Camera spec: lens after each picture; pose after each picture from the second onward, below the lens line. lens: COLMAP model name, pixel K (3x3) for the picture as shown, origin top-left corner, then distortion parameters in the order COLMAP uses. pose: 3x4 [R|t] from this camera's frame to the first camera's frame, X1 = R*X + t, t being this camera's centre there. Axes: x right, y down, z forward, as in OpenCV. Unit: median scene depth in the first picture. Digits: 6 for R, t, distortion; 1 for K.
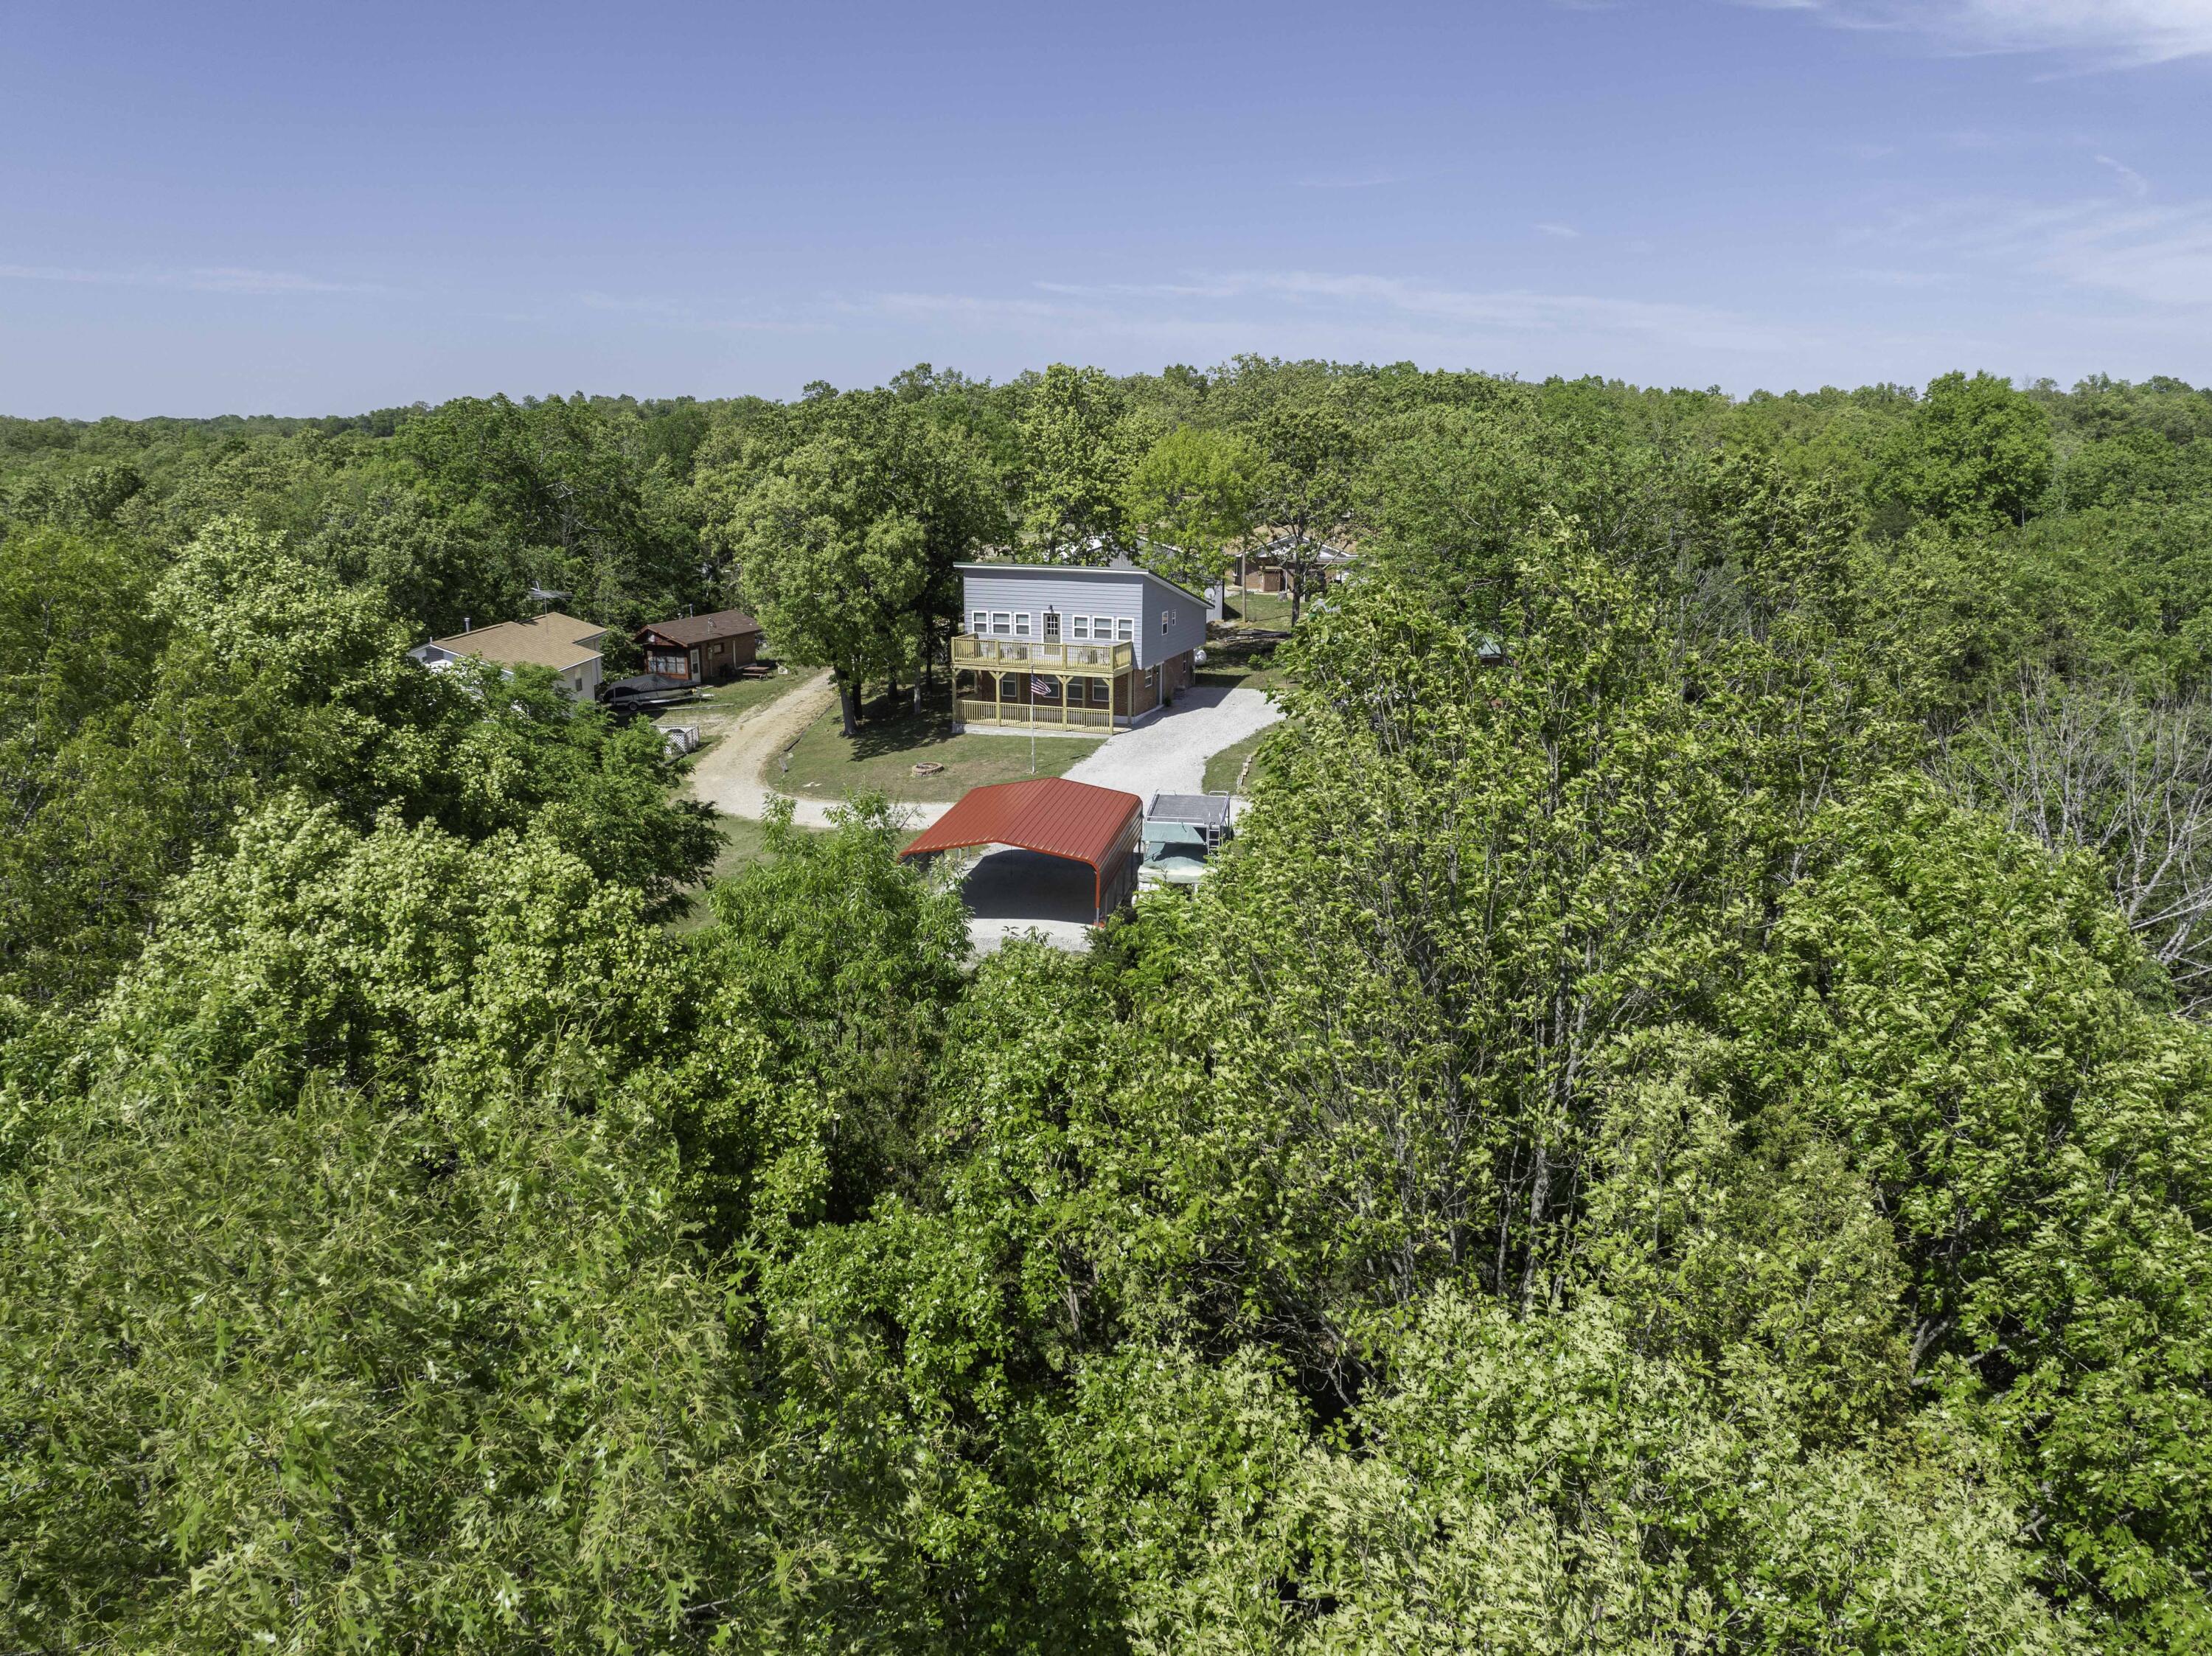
lens RADIAL K [[1538.5, 0, 1096.1], [0, 1538.5, 827.1], [0, 0, 1]] dist [-0.045799, 0.027389]
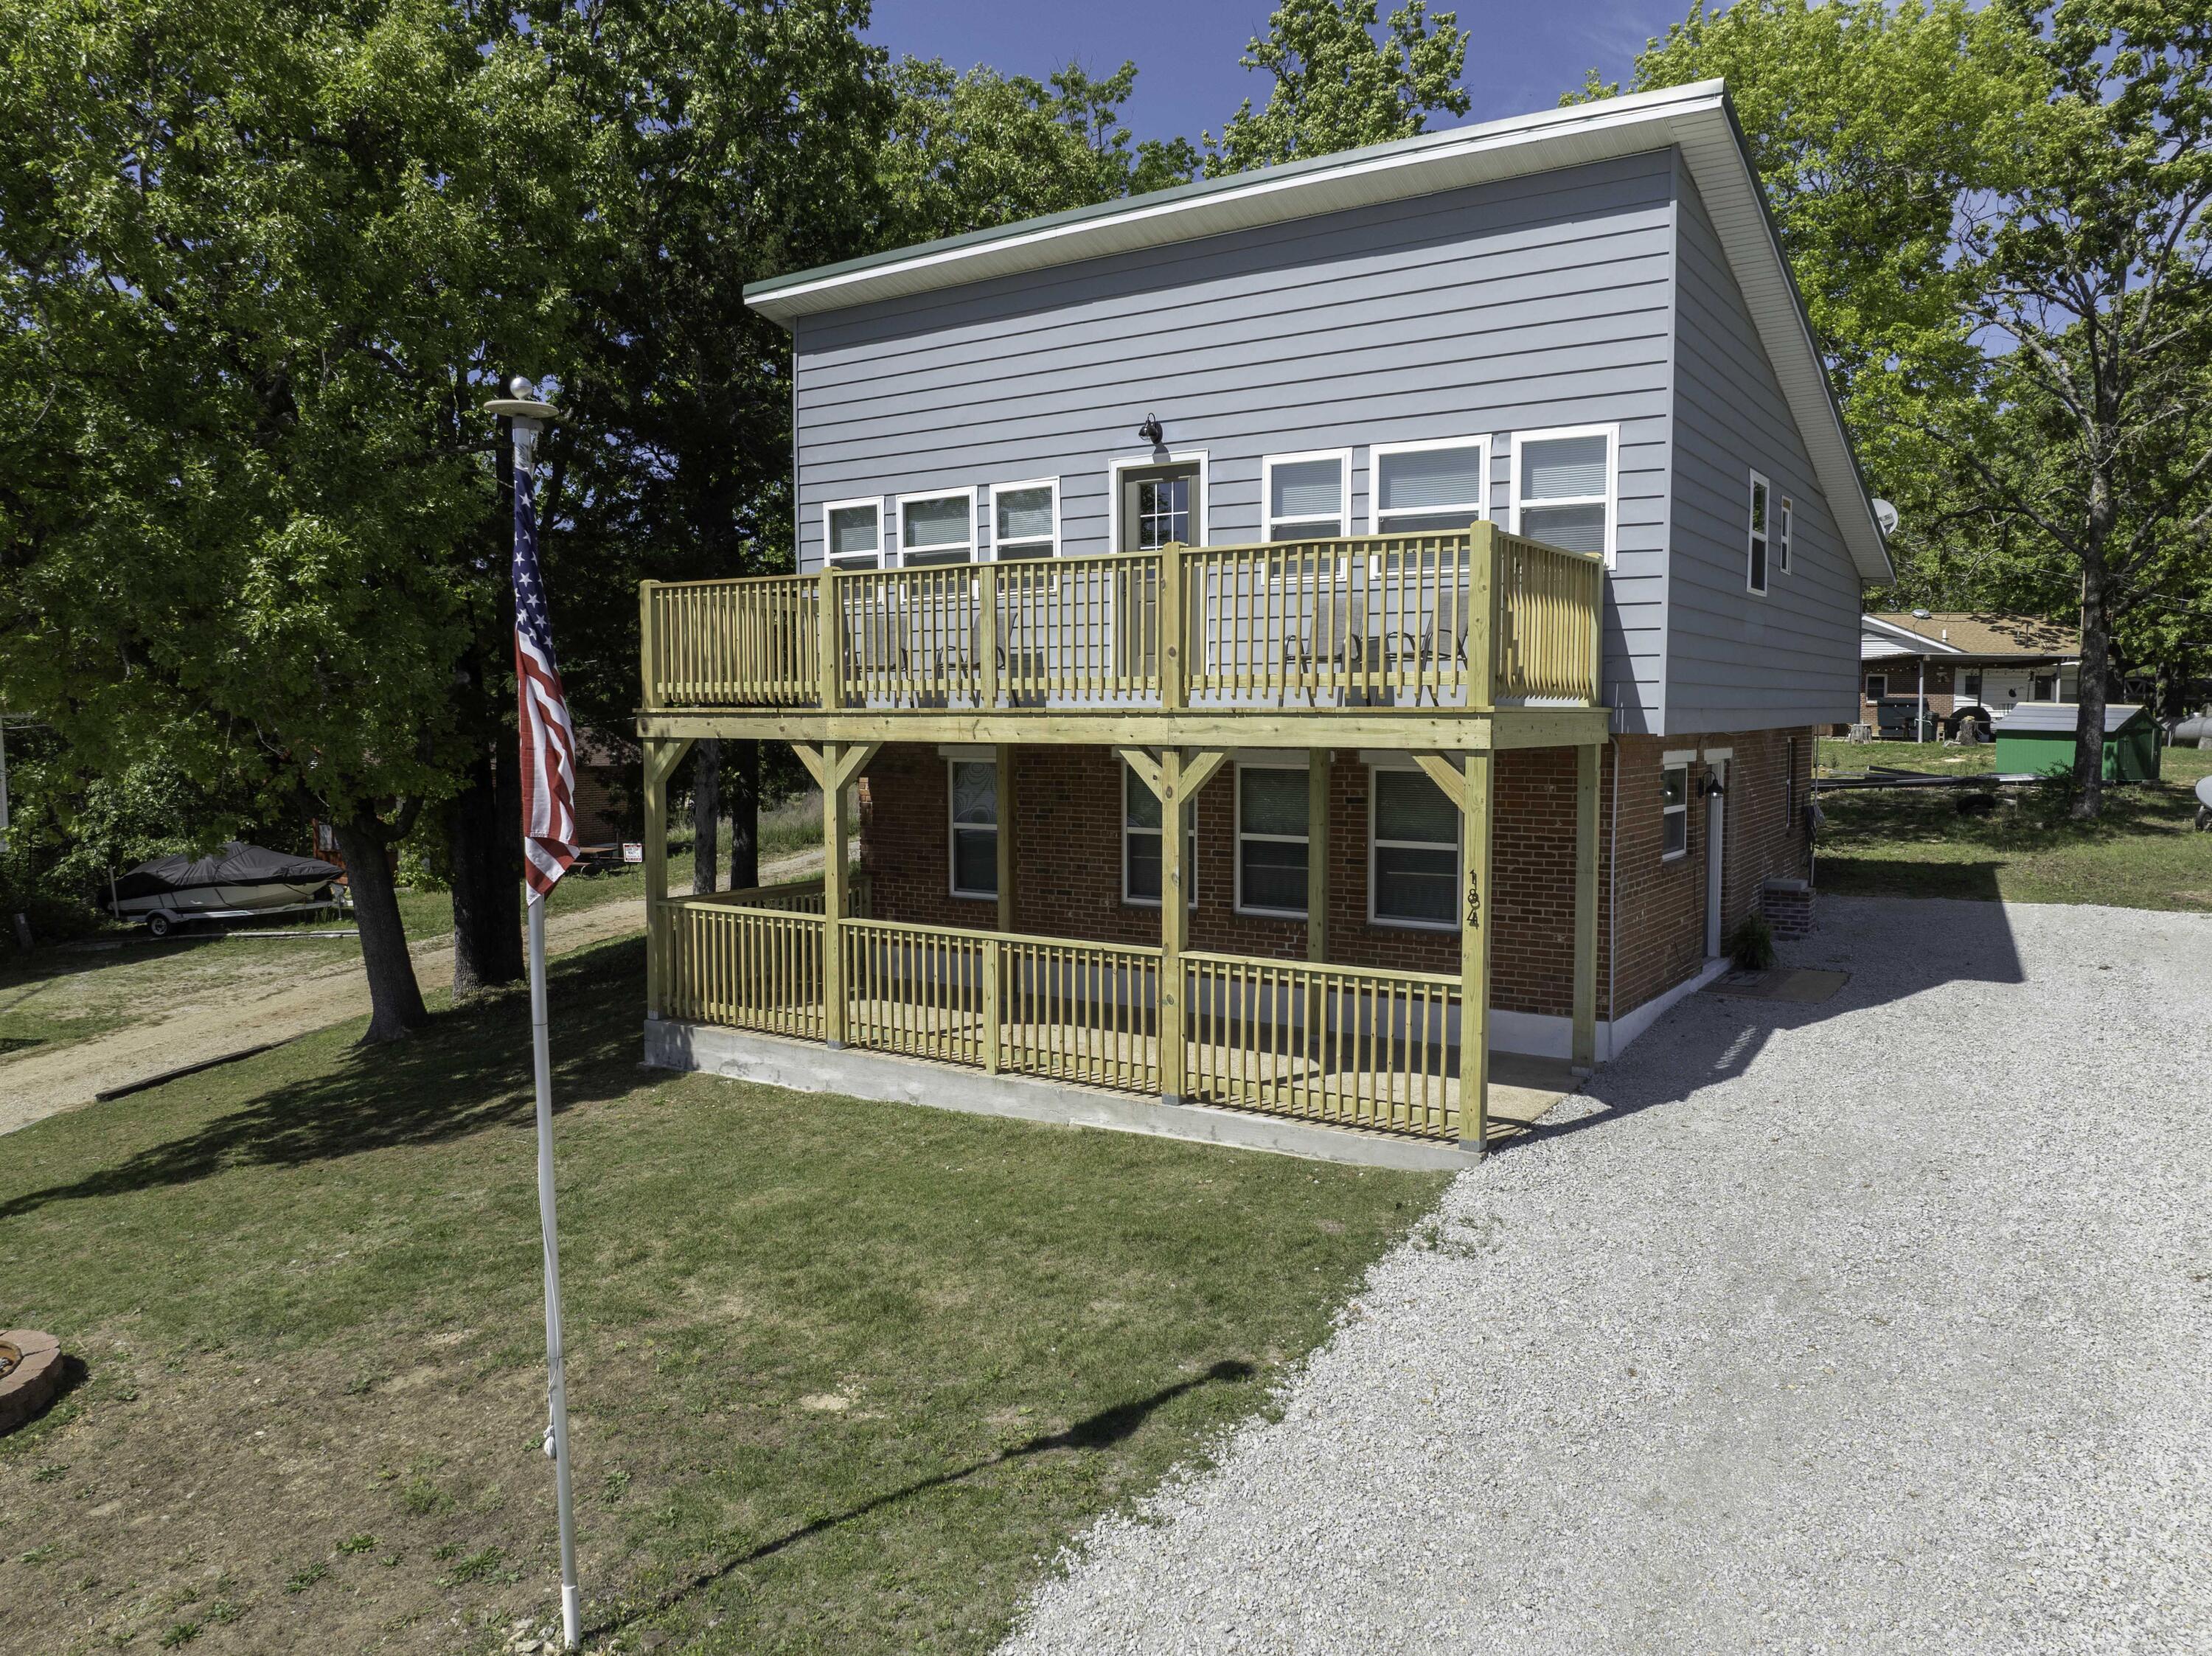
lens RADIAL K [[1538.5, 0, 1112.8], [0, 1538.5, 829.4], [0, 0, 1]] dist [-0.045799, 0.027389]
pose [[0.975461, 0.012520, -0.219816, 0.008223], [-0.050361, 0.984602, -0.167402, -0.062289], [0.214336, 0.174364, 0.961071, 0.829296]]
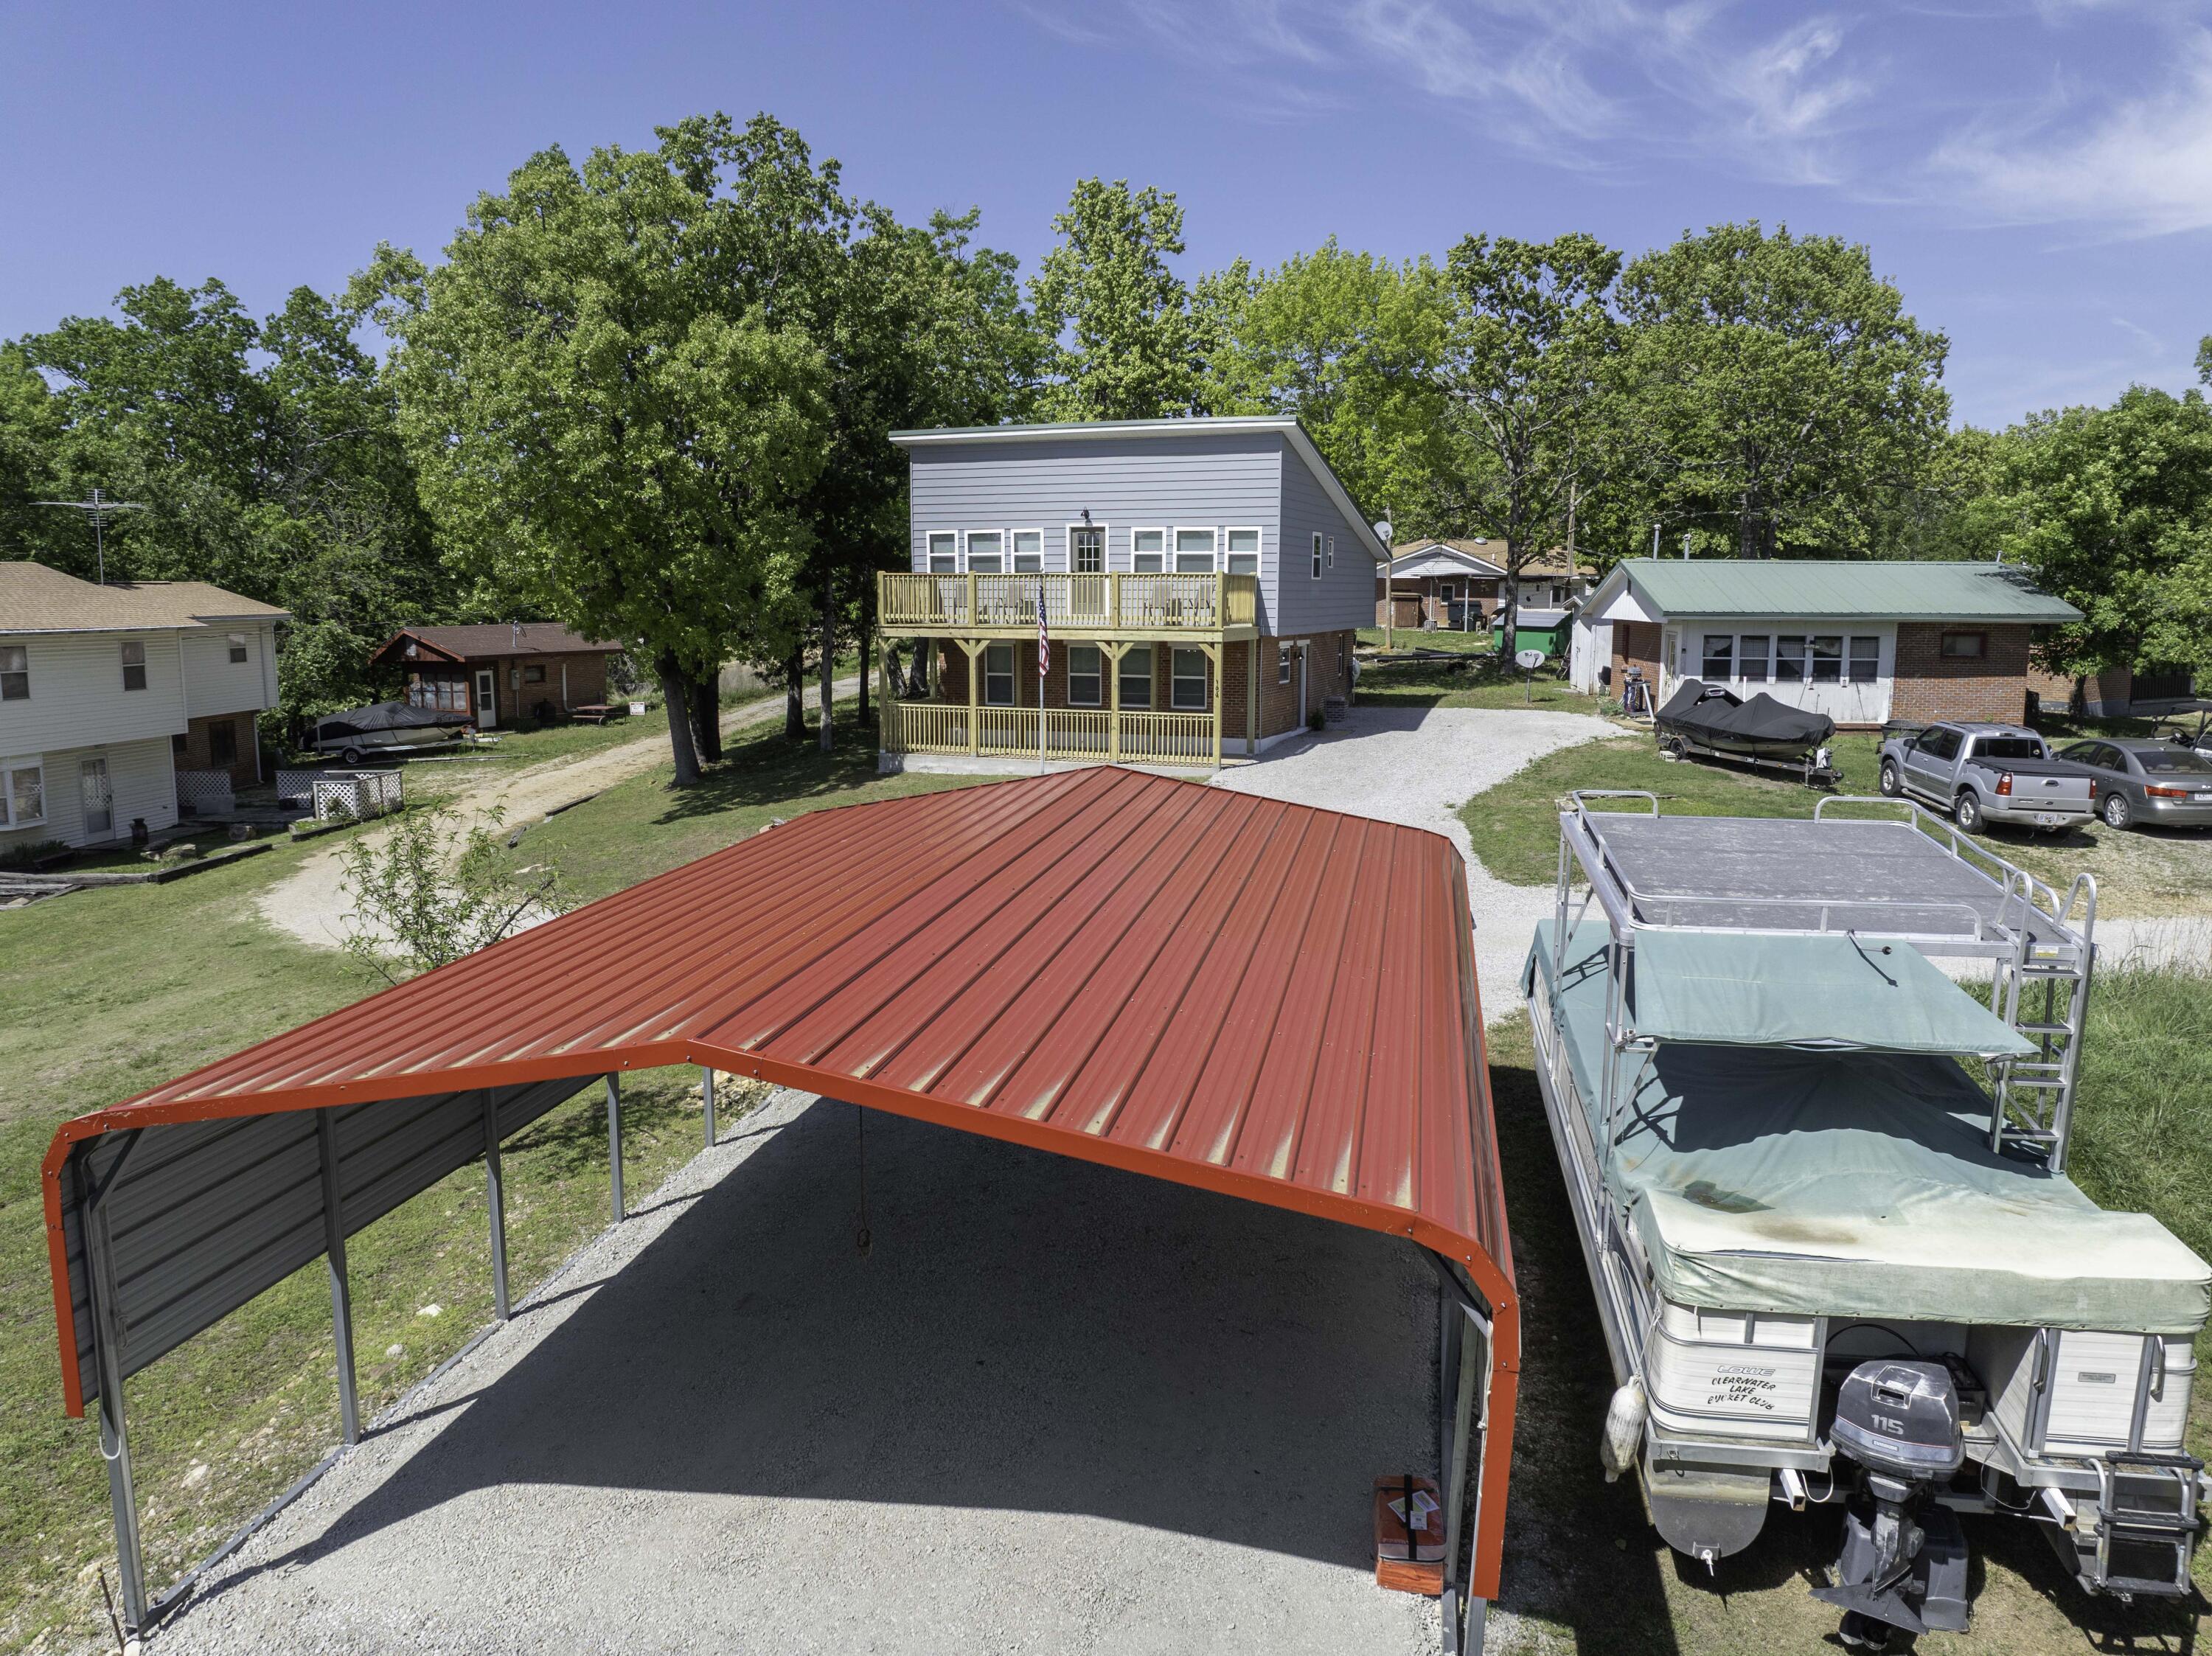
lens RADIAL K [[1538.5, 0, 1107.8], [0, 1538.5, 826.4], [0, 0, 1]] dist [-0.045799, 0.027389]
pose [[0.999862, 0.002200, -0.016453, -0.014489], [-0.003828, 0.995019, -0.099615, 0.002520], [0.016151, 0.099664, 0.994890, 0.534157]]
